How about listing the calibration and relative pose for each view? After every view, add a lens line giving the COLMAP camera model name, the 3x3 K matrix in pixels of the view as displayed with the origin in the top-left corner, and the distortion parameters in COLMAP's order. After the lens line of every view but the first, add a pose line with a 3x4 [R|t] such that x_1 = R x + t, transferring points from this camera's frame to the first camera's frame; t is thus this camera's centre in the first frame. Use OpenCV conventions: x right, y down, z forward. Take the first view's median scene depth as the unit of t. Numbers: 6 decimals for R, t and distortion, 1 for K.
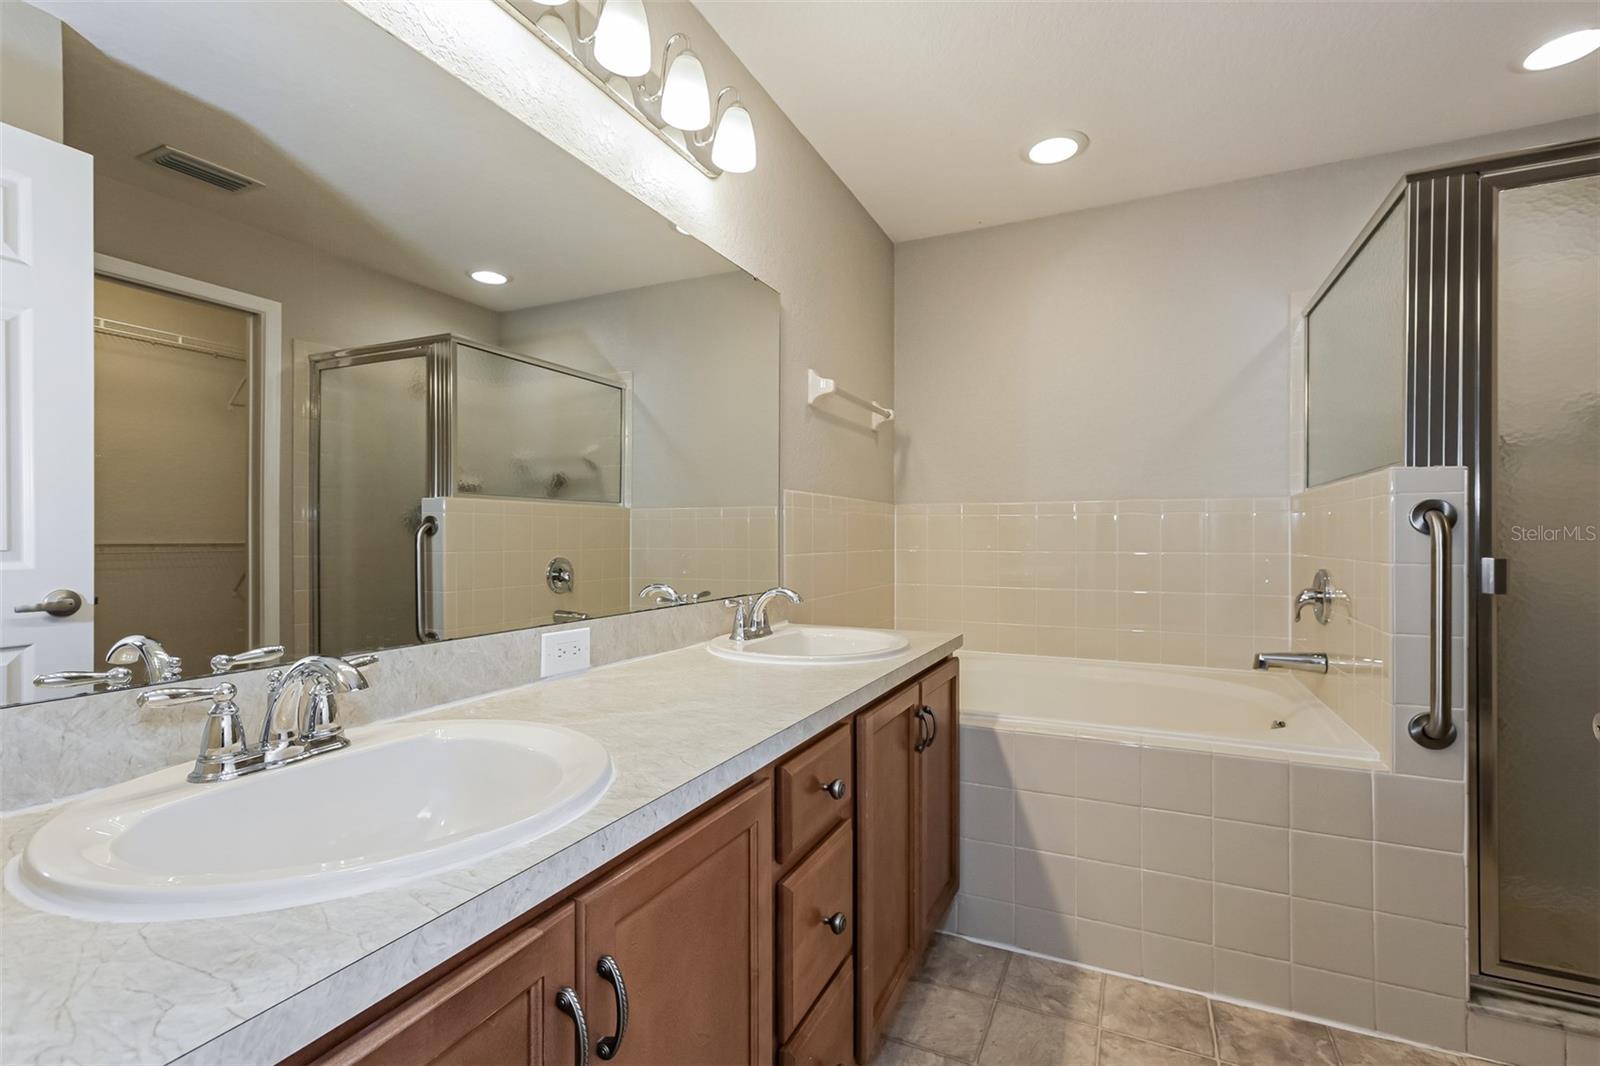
lens RADIAL K [[714.3, 0, 797.9], [0, 714.3, 536.0], [0, 0, 1]] dist [0.000869, 0.000080]
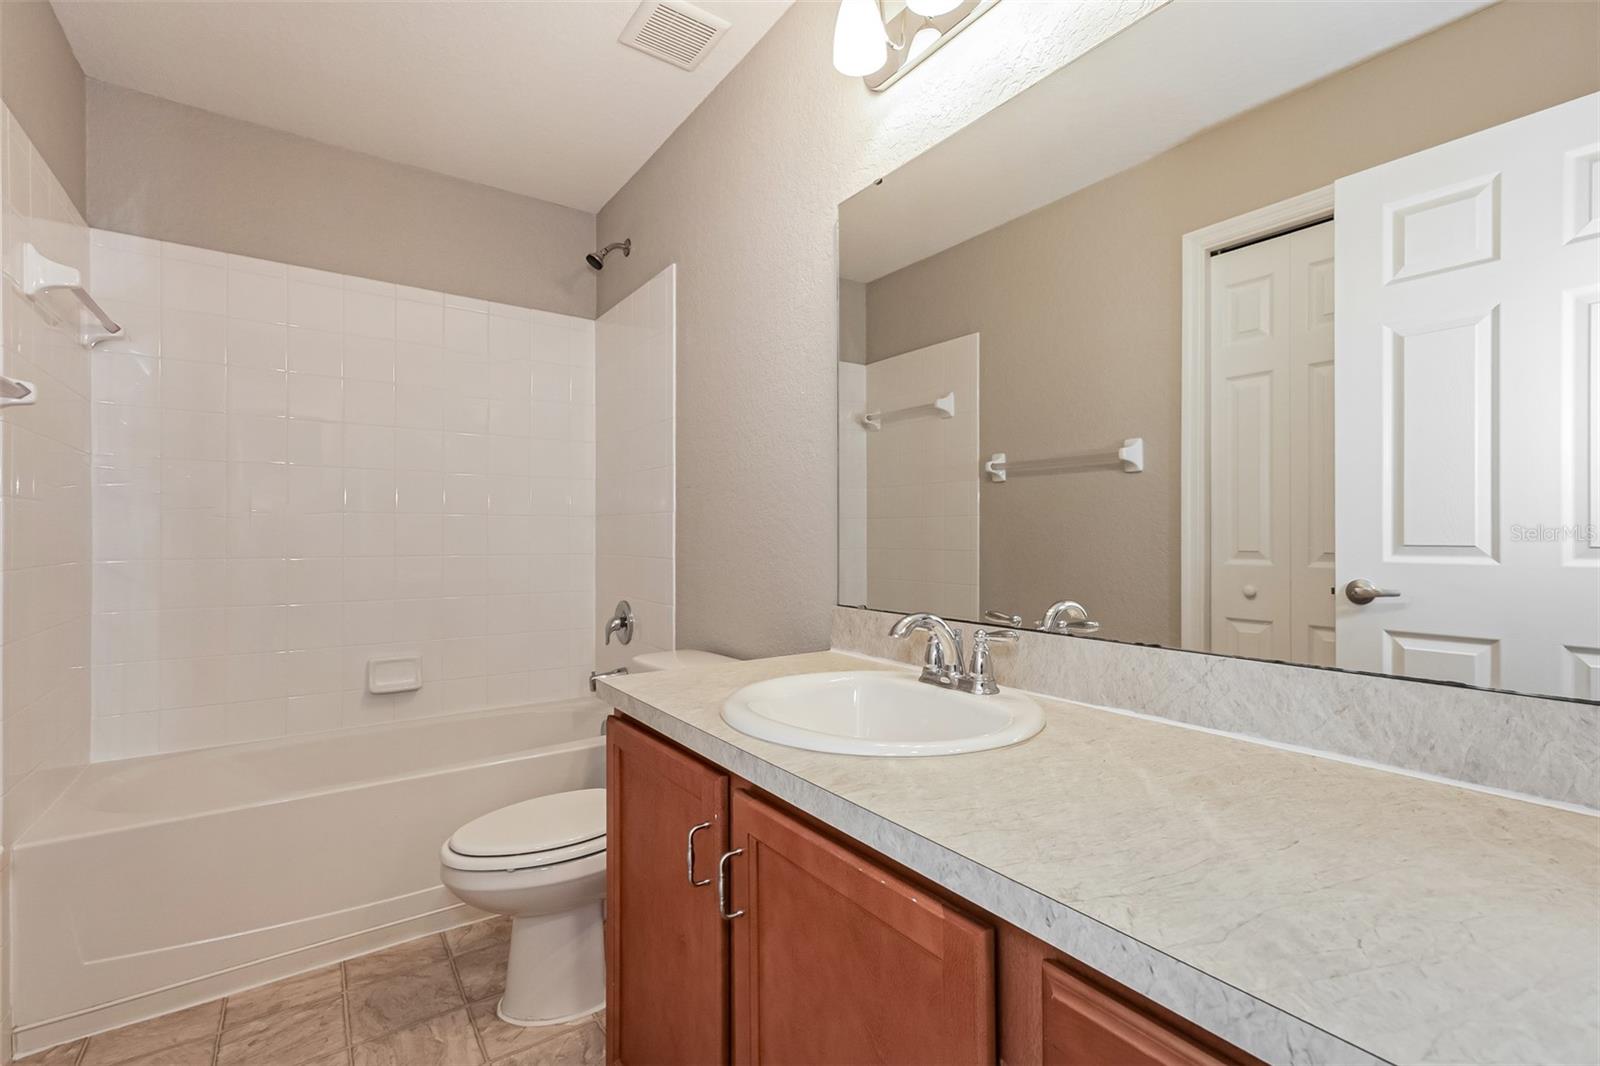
lens RADIAL K [[714.3, 0, 797.9], [0, 714.3, 536.0], [0, 0, 1]] dist [0.000869, 0.000080]
pose [[-0.488075, 0.009016, -0.872755, 0.634452], [0.006934, 0.999955, 0.006453, 0.000782], [0.872774, -0.002903, -0.488116, 1.318410]]
